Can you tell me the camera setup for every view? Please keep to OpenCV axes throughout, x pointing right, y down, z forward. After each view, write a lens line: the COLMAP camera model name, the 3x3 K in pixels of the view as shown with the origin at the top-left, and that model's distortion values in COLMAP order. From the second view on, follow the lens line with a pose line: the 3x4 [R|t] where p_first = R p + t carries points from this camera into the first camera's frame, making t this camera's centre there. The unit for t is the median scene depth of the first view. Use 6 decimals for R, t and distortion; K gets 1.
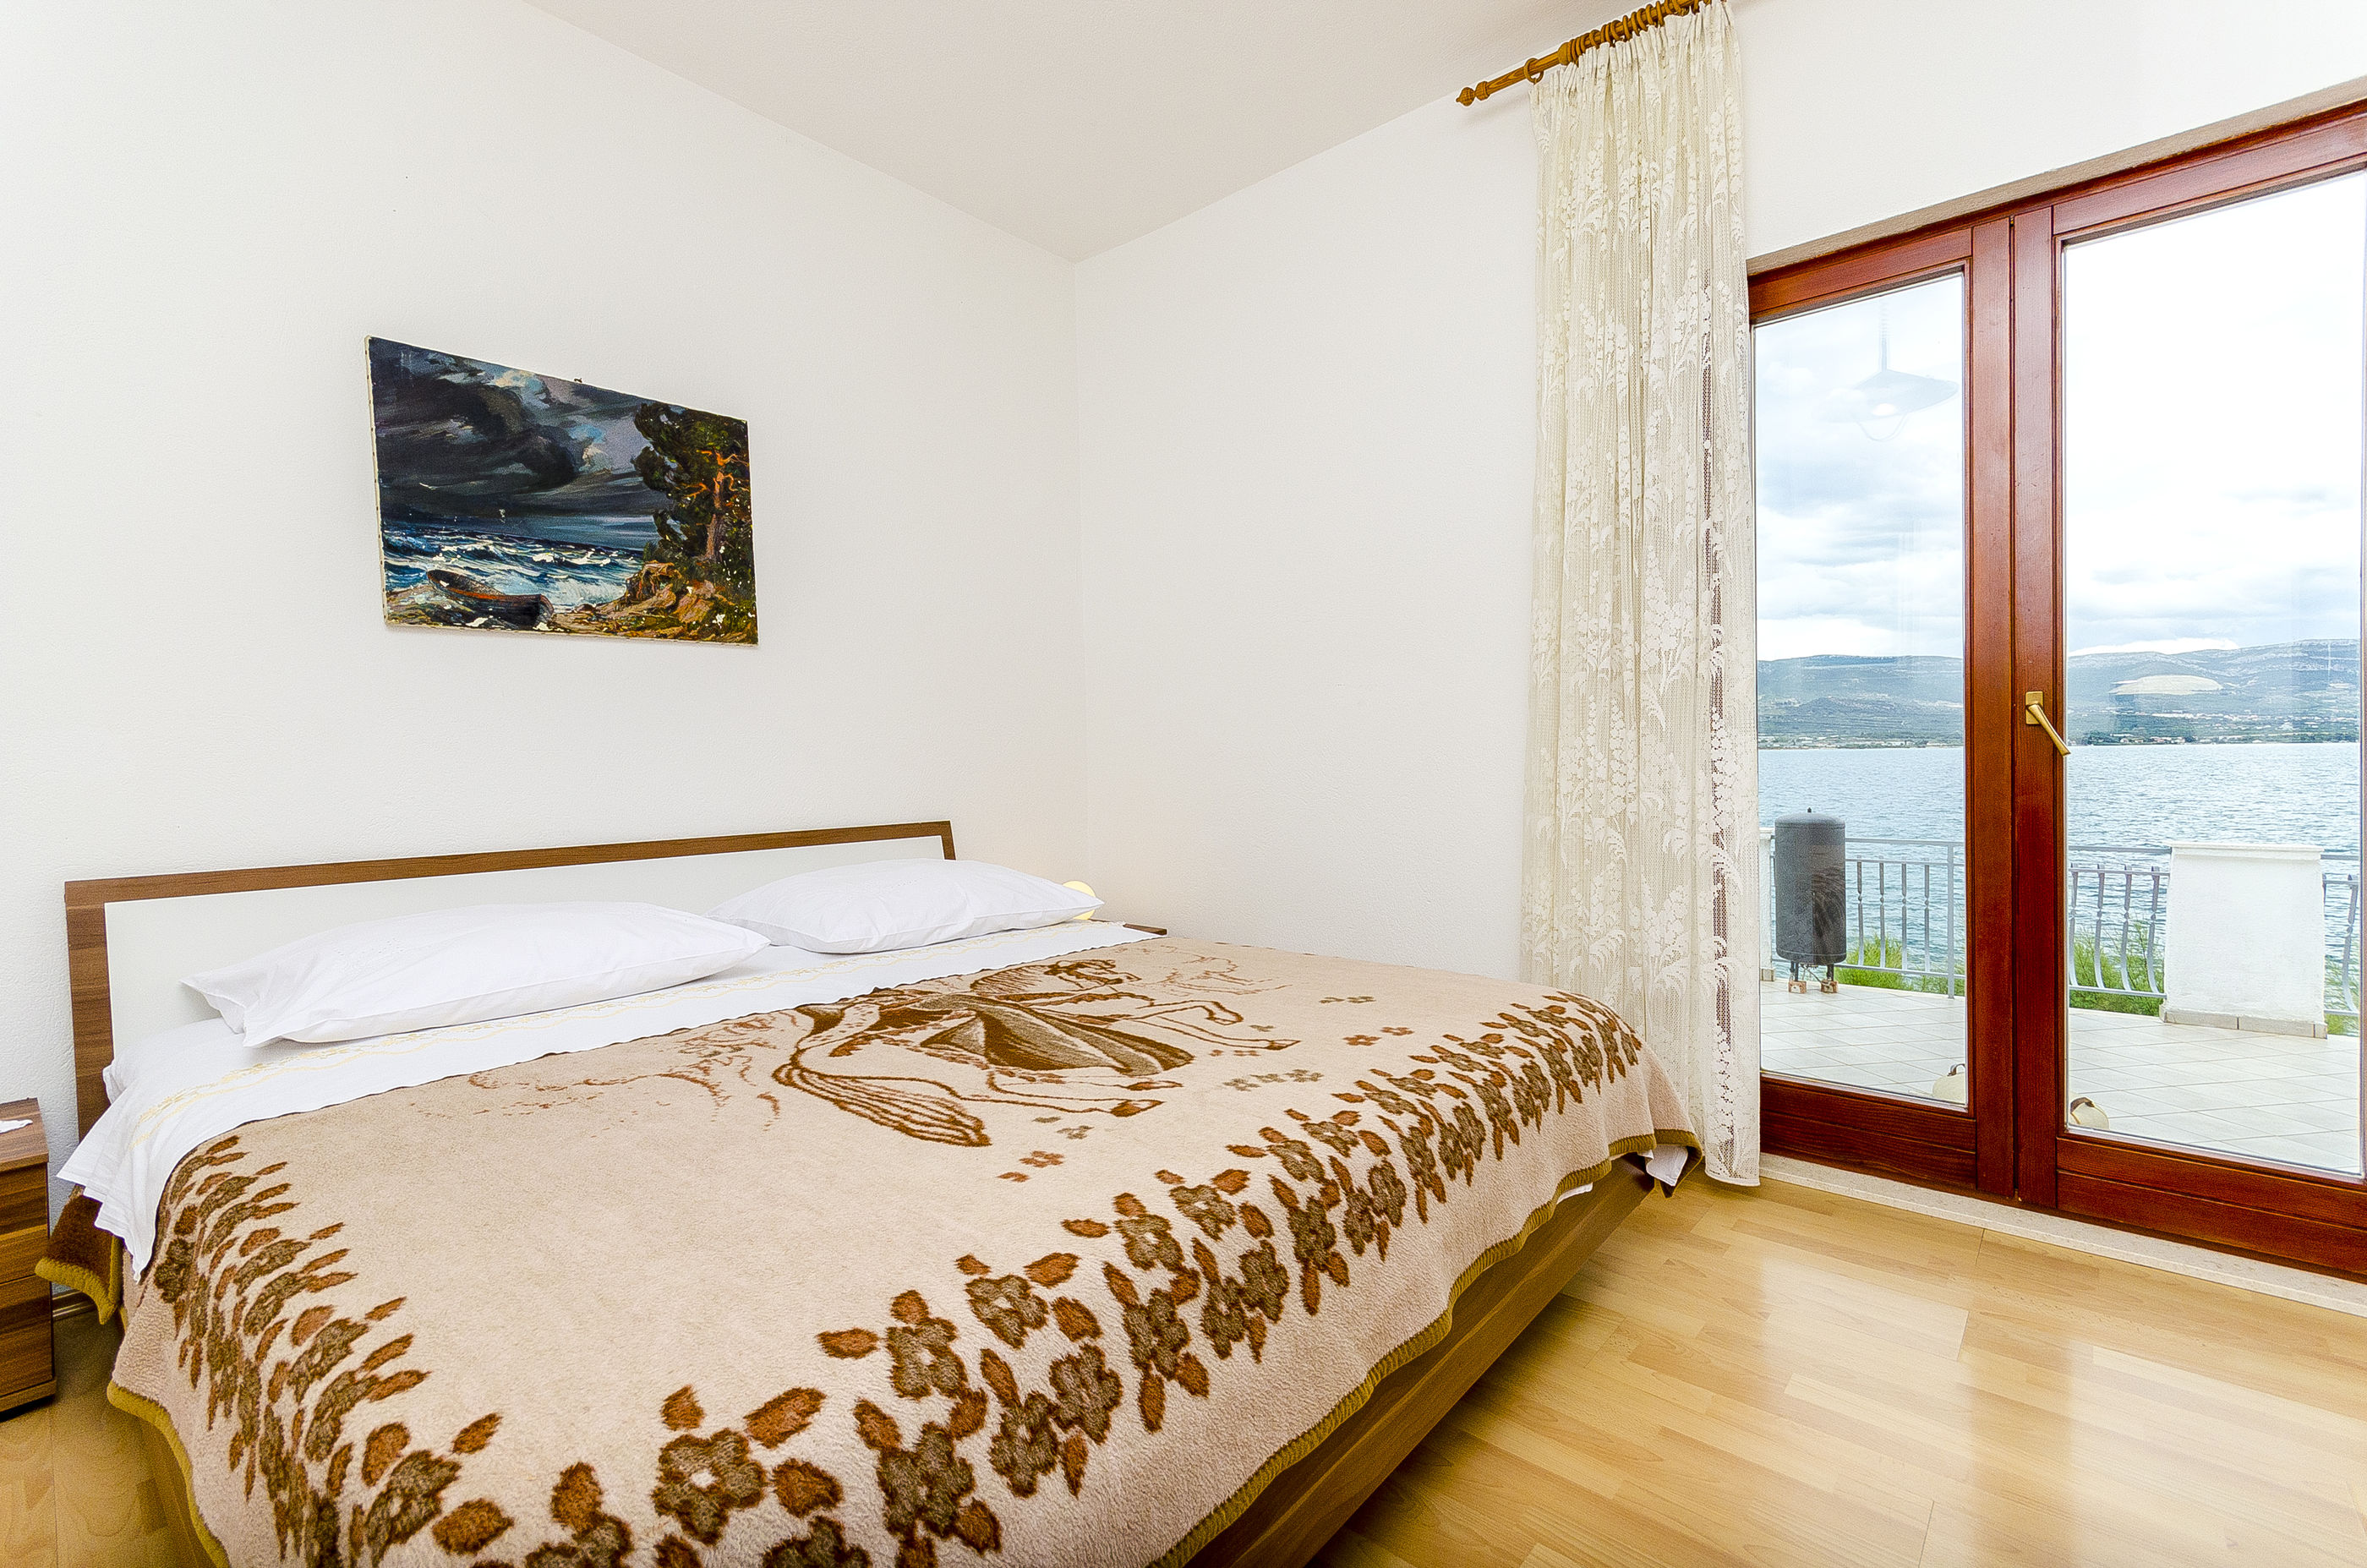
lens RADIAL K [[1034.3, 0, 1193.8], [0, 1034.3, 780.3], [0, 0, 1]] dist [0.004731, 0.002333]
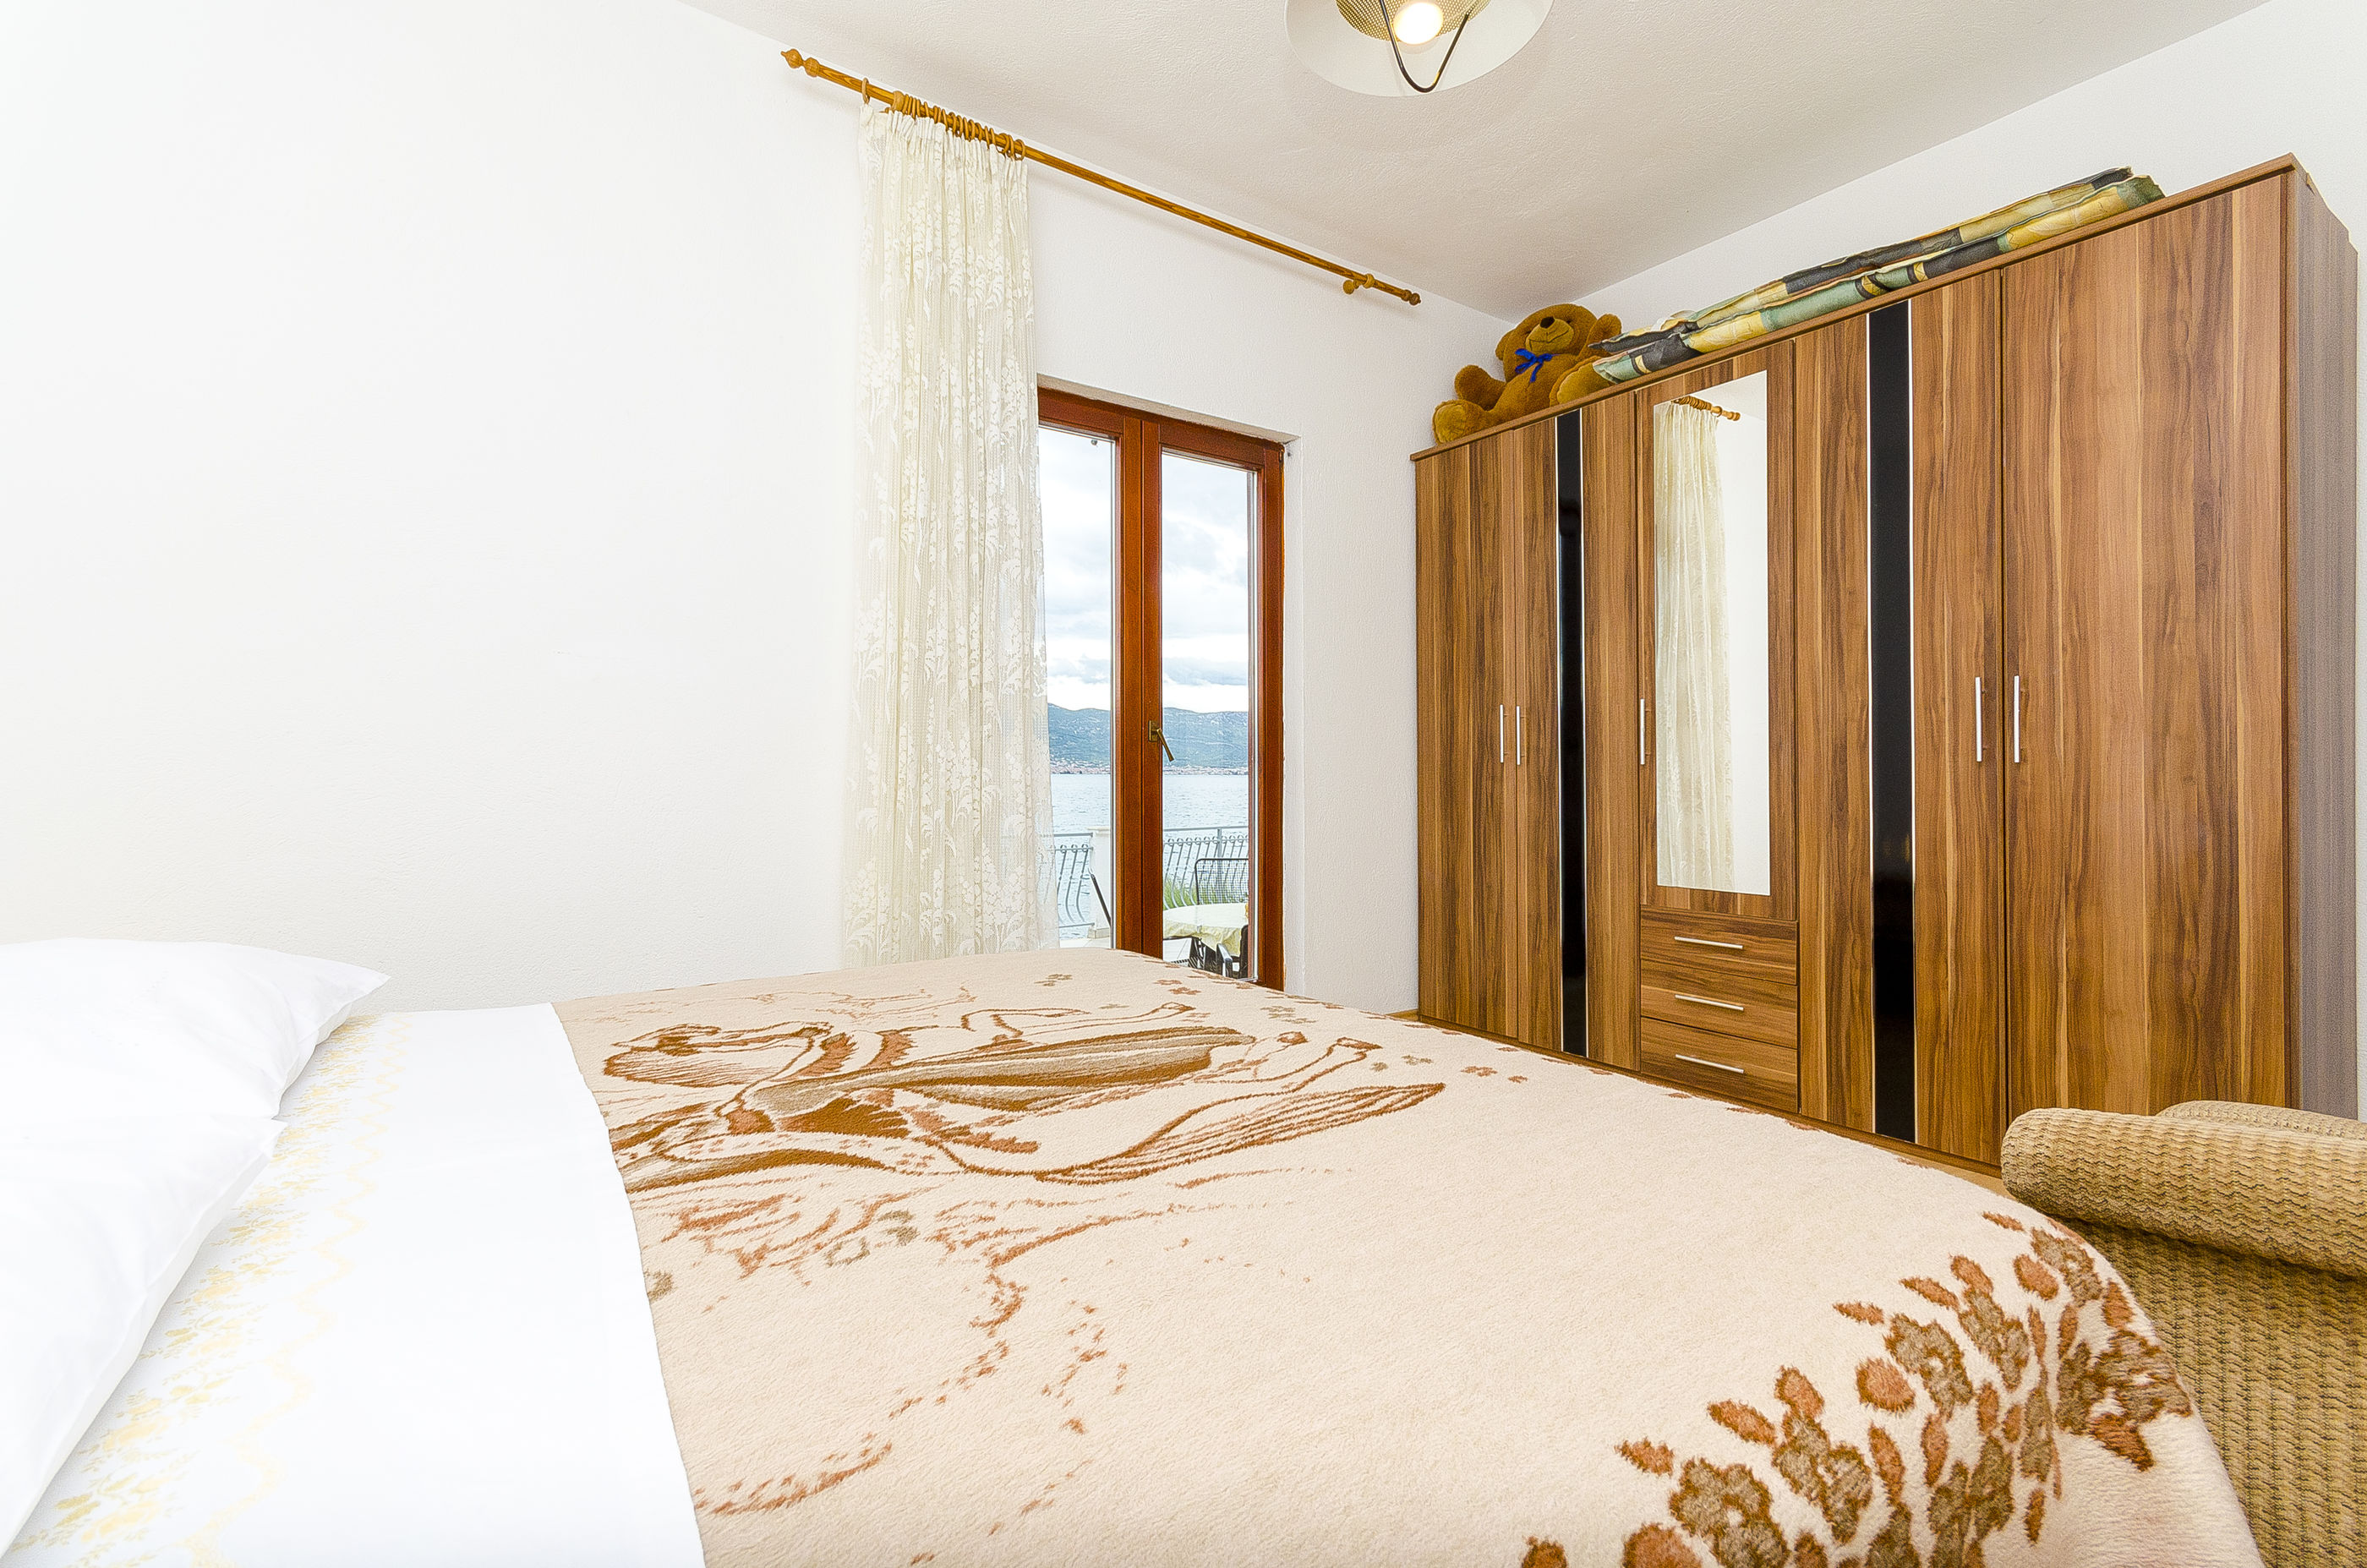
lens RADIAL K [[1034.3, 0, 1198.5], [0, 1034.3, 776.3], [0, 0, 1]] dist [0.004731, 0.002333]
pose [[0.256575, 0.012478, 0.966444, -1.026837], [0.014192, 0.999760, -0.016676, 0.037943], [-0.966420, 0.017995, 0.256336, 0.758649]]
